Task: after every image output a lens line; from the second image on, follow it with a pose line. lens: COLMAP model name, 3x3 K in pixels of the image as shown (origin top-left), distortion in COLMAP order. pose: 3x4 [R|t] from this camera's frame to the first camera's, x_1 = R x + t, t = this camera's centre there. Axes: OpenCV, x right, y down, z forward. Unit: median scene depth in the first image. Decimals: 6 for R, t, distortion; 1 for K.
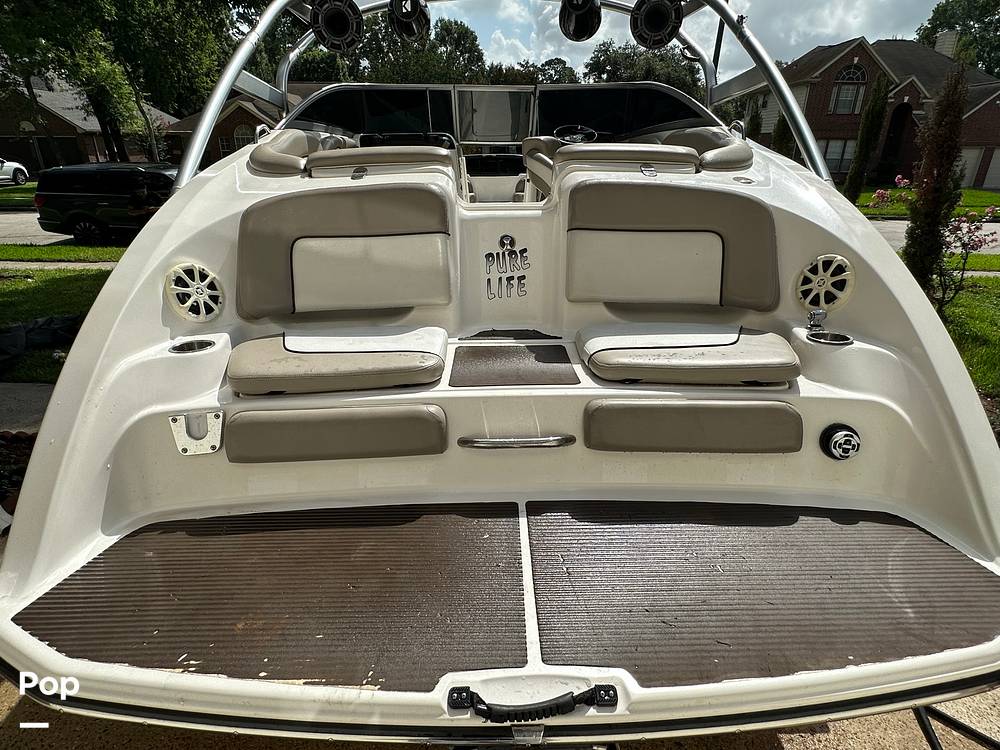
lens RADIAL K [[547.7, 0, 497.5], [0, 547.7, 377.1], [0, 0, 1]] dist [-0.007395, 0.001681]
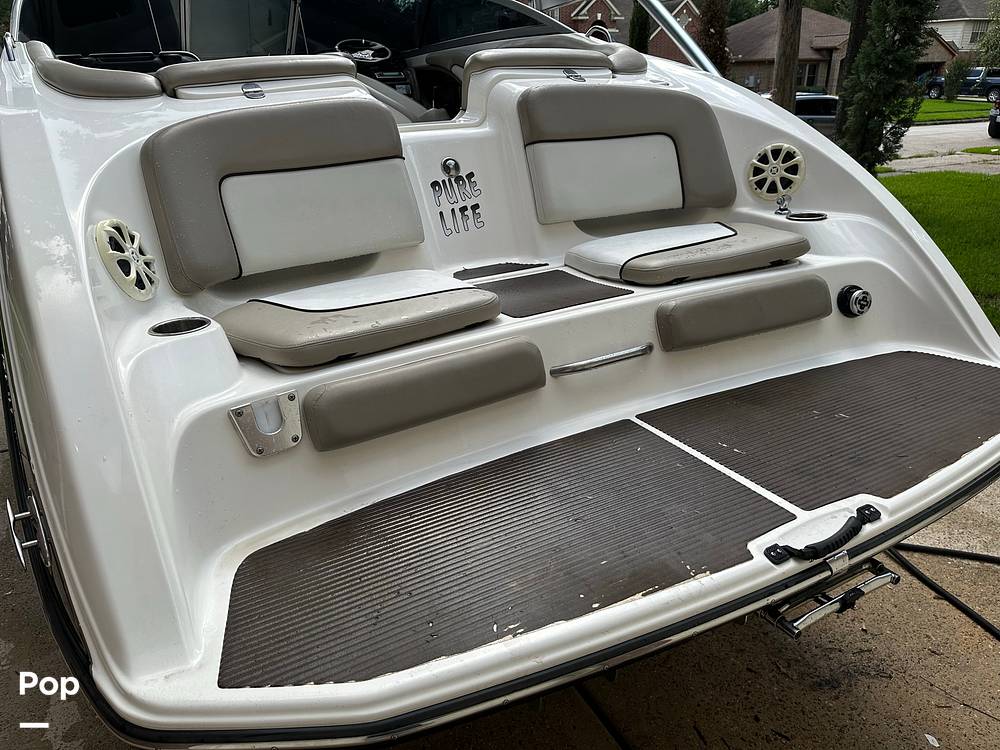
lens RADIAL K [[707.5, 0, 493.6], [0, 707.5, 374.2], [0, 0, 1]] dist [0.037992, -0.050205]
pose [[0.889713, -0.203979, 0.408416, -0.438180], [0.207063, 0.977621, 0.037185, 0.040069], [-0.406861, 0.051484, 0.912038, -0.011433]]
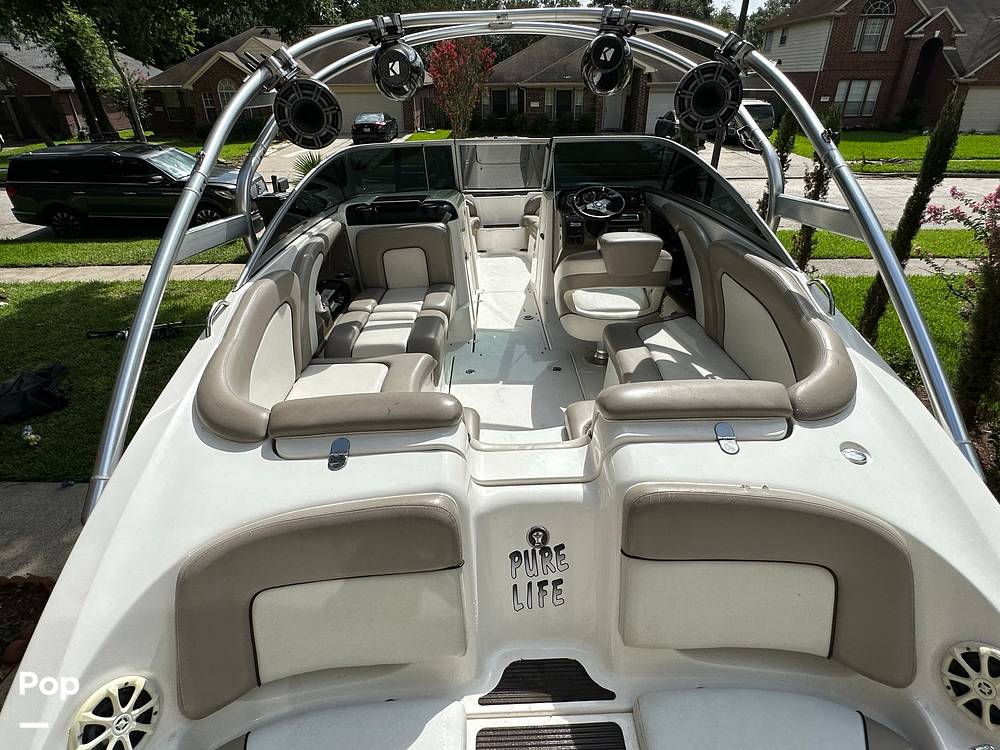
lens RADIAL K [[547.7, 0, 499.3], [0, 547.7, 375.4], [0, 0, 1]] dist [-0.007395, 0.001681]
pose [[0.999815, -0.018554, -0.004981, -0.028386], [0.018953, 0.995005, 0.098011, -0.545669], [0.003137, -0.098087, 0.995173, 0.268227]]
